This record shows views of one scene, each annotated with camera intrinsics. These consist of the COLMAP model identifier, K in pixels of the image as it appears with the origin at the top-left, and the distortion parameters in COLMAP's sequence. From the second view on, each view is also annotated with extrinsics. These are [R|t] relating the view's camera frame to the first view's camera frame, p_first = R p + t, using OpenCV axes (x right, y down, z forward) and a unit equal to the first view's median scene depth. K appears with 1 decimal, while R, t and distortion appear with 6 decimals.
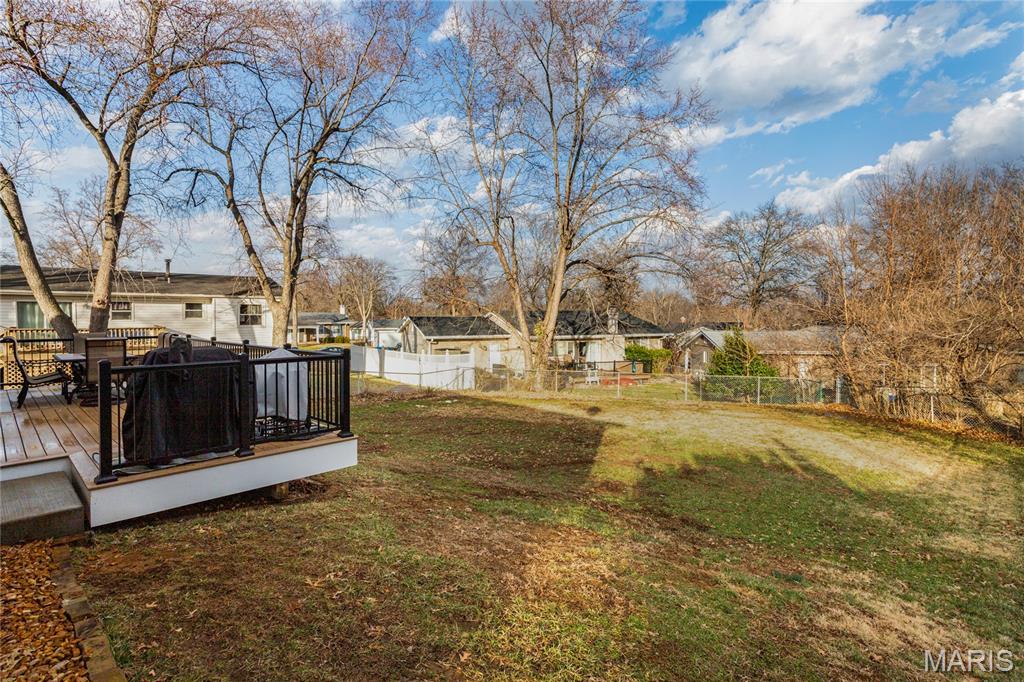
lens RADIAL K [[504.3, 0, 511.5], [0, 504.3, 332.6], [0, 0, 1]] dist [-0.001676, -0.000079]
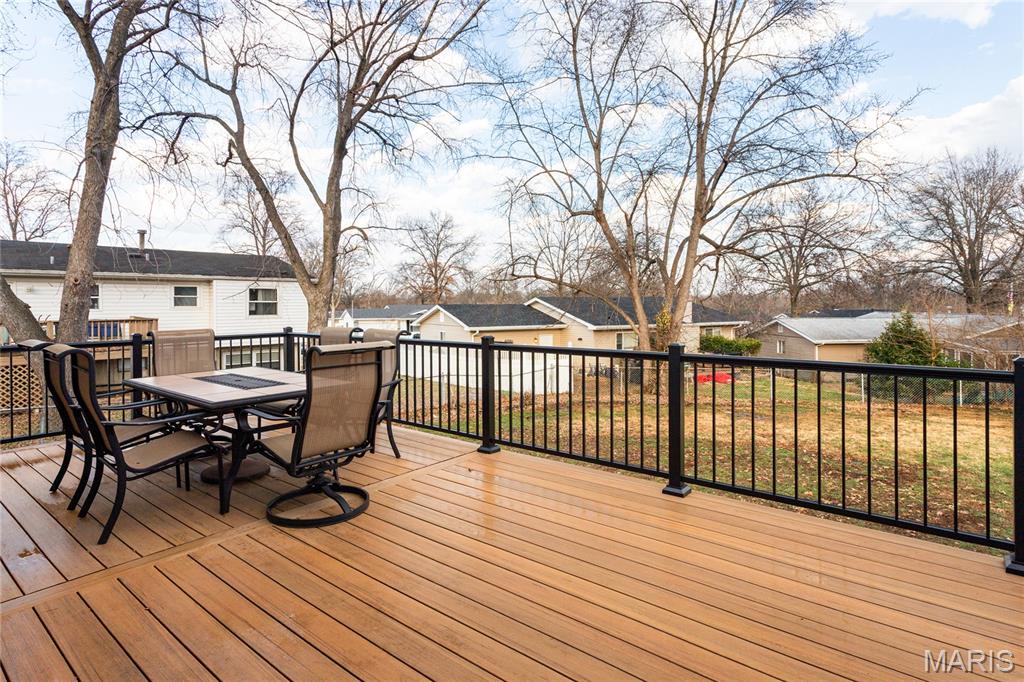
lens RADIAL K [[499.1, 0, 510.0], [0, 499.1, 315.4], [0, 0, 1]] dist [0.016714, -0.000069]
pose [[0.992759, -0.007403, 0.119895, -0.230035], [0.009210, 0.999852, -0.014527, 0.000123], [-0.119770, 0.015527, 0.992680, 0.182939]]
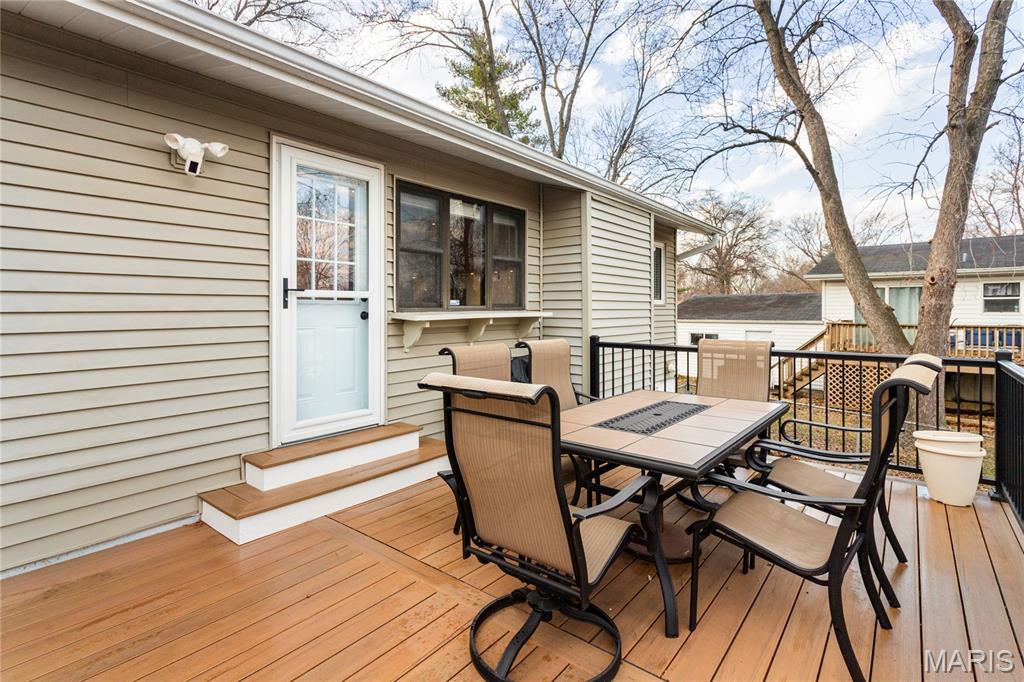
lens RADIAL K [[504.3, 0, 511.5], [0, 504.3, 332.6], [0, 0, 1]] dist [-0.001676, -0.000079]
pose [[0.084469, 0.042209, -0.995532, -0.183540], [-0.033057, 0.998671, 0.039537, -0.004352], [0.995878, 0.029569, 0.085752, 0.322909]]
